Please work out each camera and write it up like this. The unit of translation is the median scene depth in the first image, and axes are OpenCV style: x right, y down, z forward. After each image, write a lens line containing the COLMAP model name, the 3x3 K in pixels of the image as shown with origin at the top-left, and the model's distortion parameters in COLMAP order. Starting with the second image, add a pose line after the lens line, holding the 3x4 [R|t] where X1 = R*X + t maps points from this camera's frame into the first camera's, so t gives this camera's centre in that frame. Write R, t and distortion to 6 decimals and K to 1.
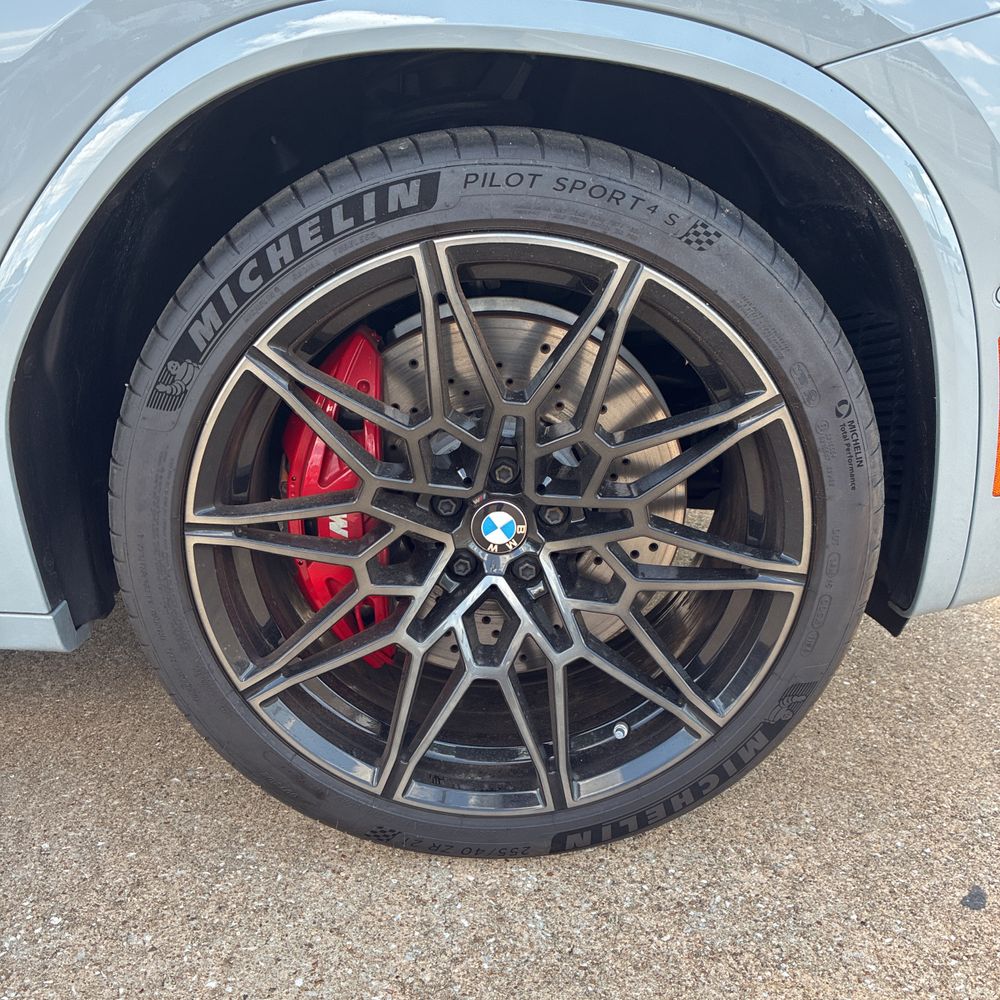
lens RADIAL K [[1012.6, 0, 512.2], [0, 1012.6, 491.7], [0, 0, 1]] dist [0.019325, 0.002390]
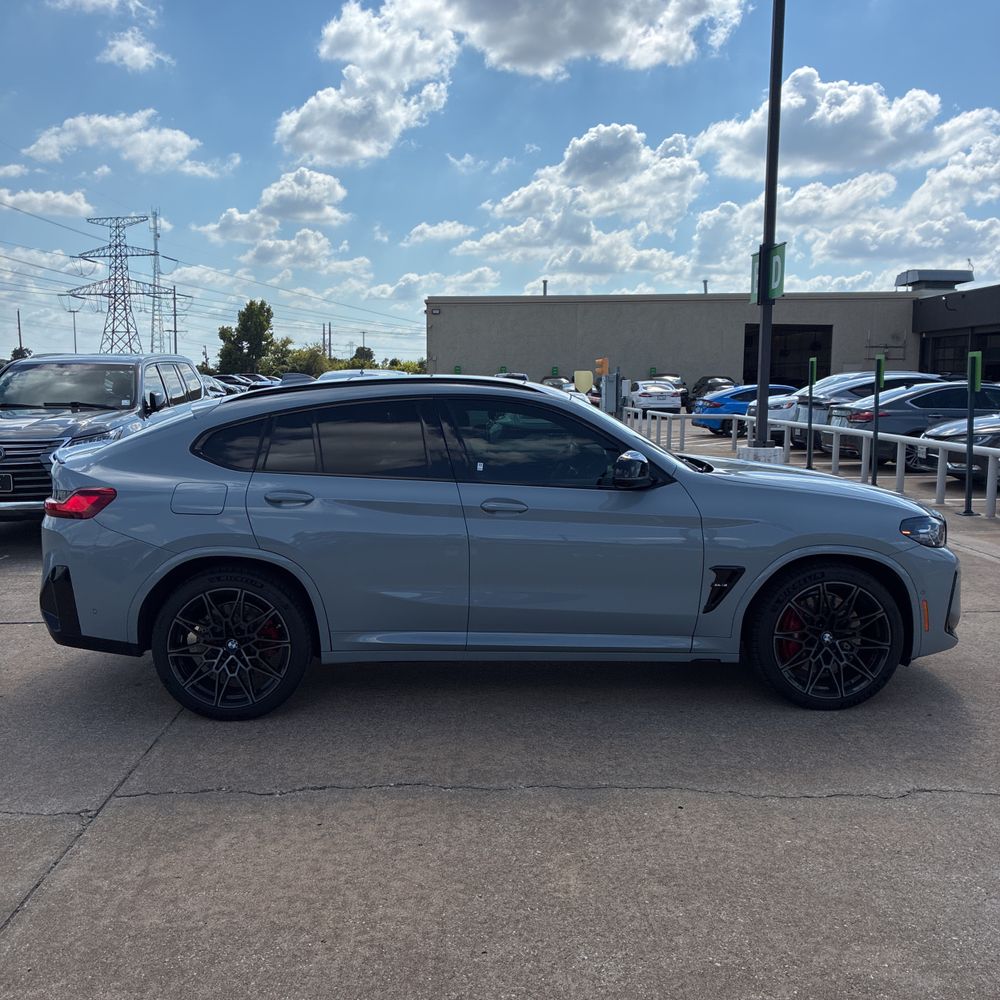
lens RADIAL K [[1034.5, 0, 497.0], [0, 1034.5, 461.2], [0, 0, 1]] dist [0.027995, 0.009863]
pose [[0.999464, 0.010146, 0.031116, -1.844758], [-0.001921, 0.967281, -0.253701, 0.509833], [-0.032672, 0.253506, 0.966782, -4.198116]]
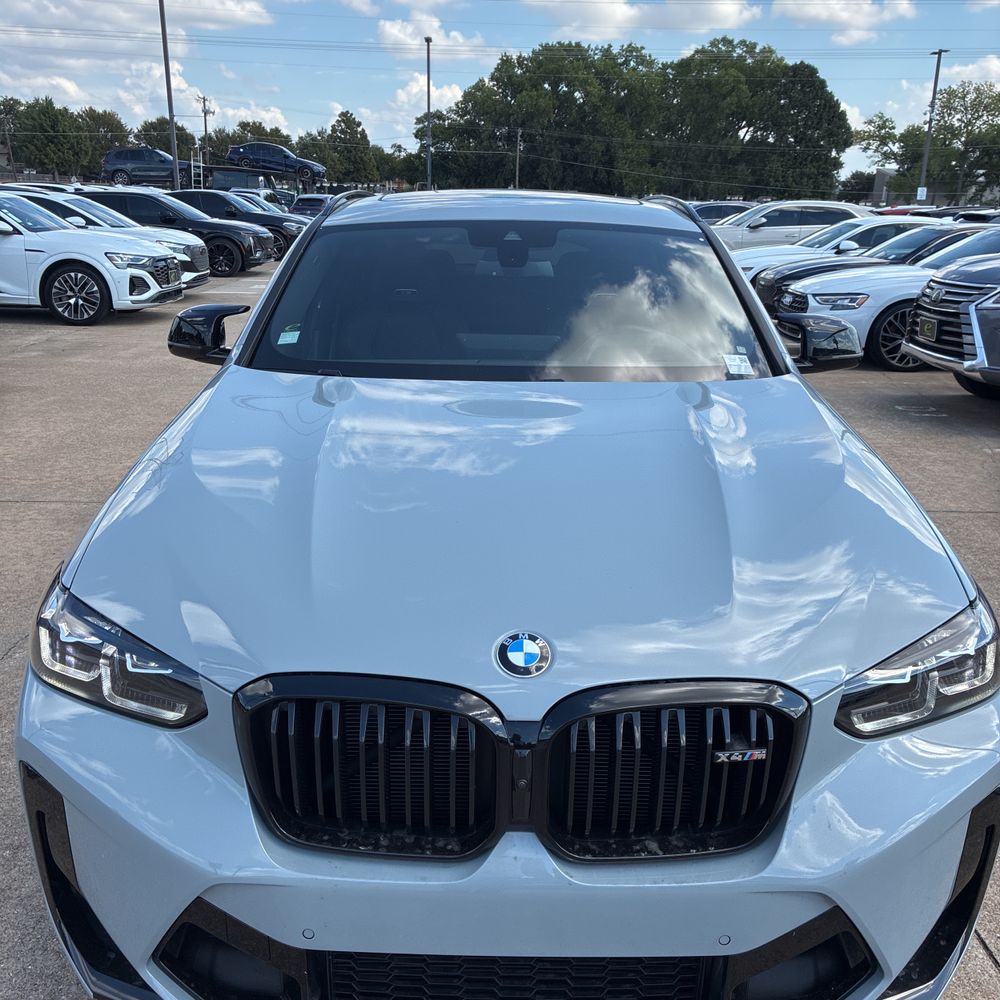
lens RADIAL K [[997.9, 0, 519.3], [0, 997.9, 498.5], [0, 0, 1]] dist [0.013000, 0.025241]
pose [[-0.006315, 0.287471, -0.957768, 2.125904], [-0.343344, 0.898938, 0.272077, -1.464240], [0.939188, 0.330562, 0.093025, 1.489141]]
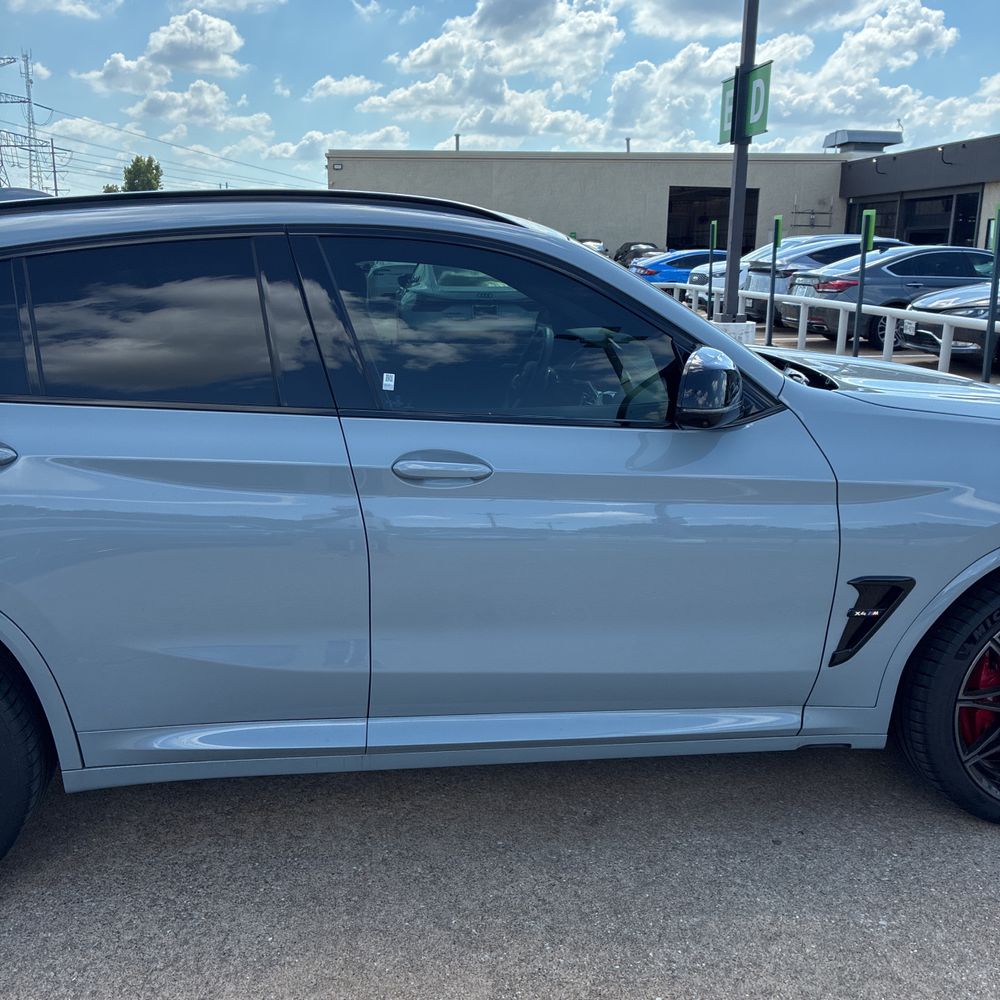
lens RADIAL K [[1037.9, 0, 496.6], [0, 1037.9, 475.1], [0, 0, 1]] dist [0.008430, -0.000971]
pose [[0.993327, -0.005449, 0.115200, -1.799284], [0.019134, 0.992826, -0.118027, -0.251640], [-0.113730, 0.119444, 0.986306, -1.649674]]
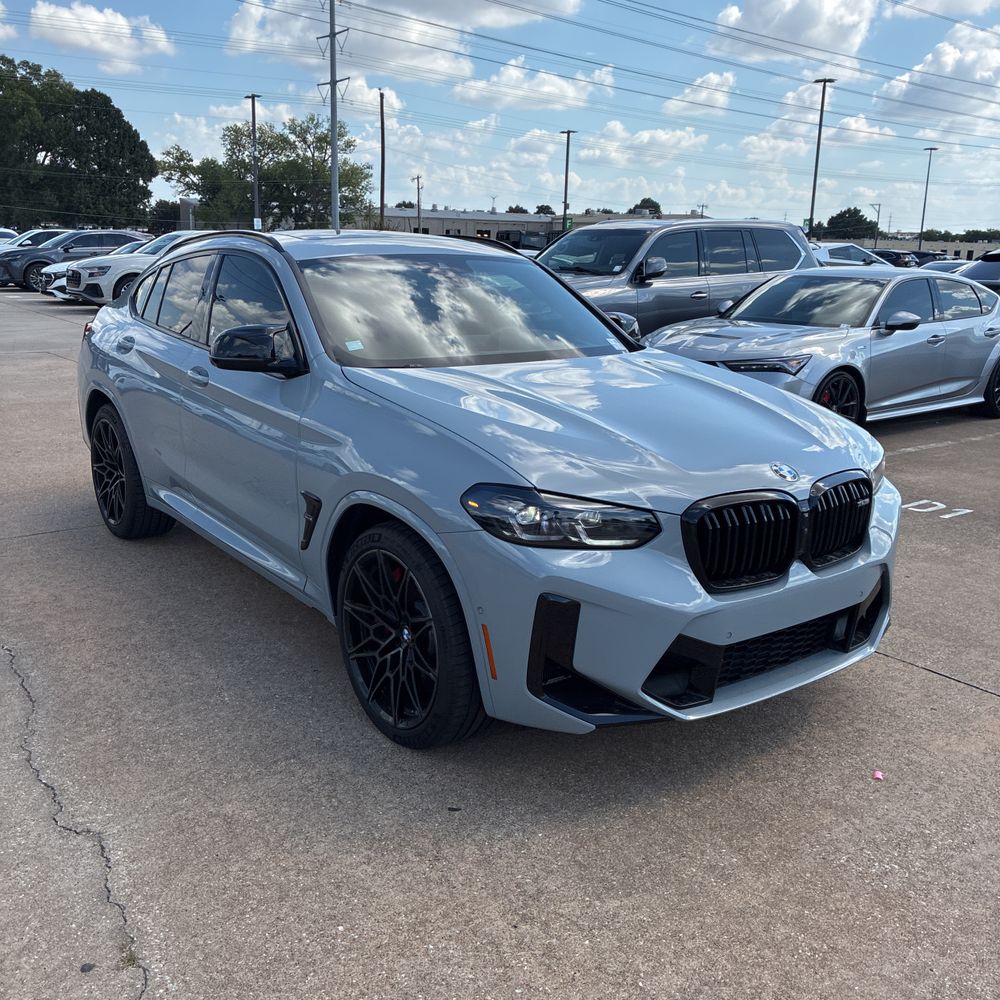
lens RADIAL K [[1005.0, 0, 474.0], [0, 1005.0, 498.9], [0, 0, 1]] dist [0.010647, 0.000582]
pose [[0.574653, 0.216909, -0.789129, 2.635731], [-0.288101, 0.956131, 0.053014, -0.631467], [0.766011, 0.196884, 0.611935, -0.922307]]
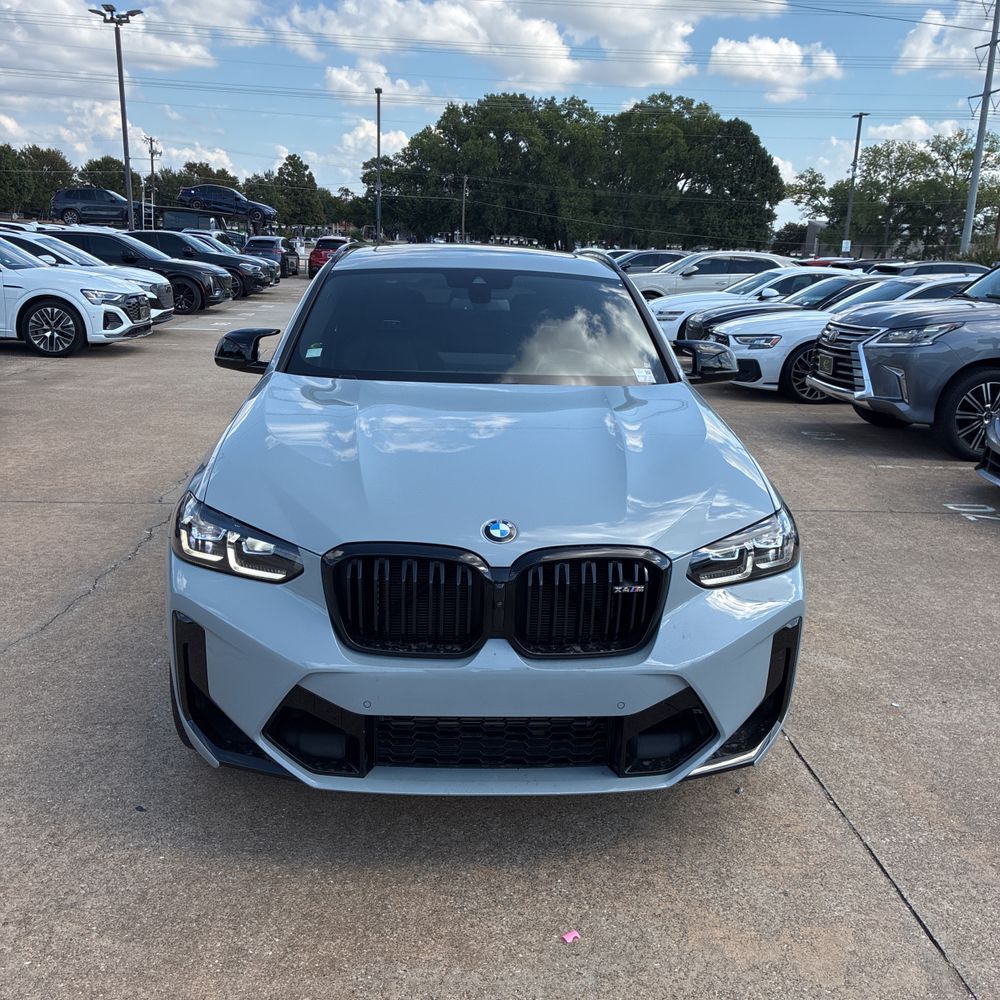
lens RADIAL K [[997.9, 0, 519.3], [0, 997.9, 498.5], [0, 0, 1]] dist [0.013000, 0.025241]
pose [[0.046926, 0.247769, -0.967682, 3.173555], [-0.357862, 0.908617, 0.215292, -1.474508], [0.932595, 0.336194, 0.131305, 1.401513]]
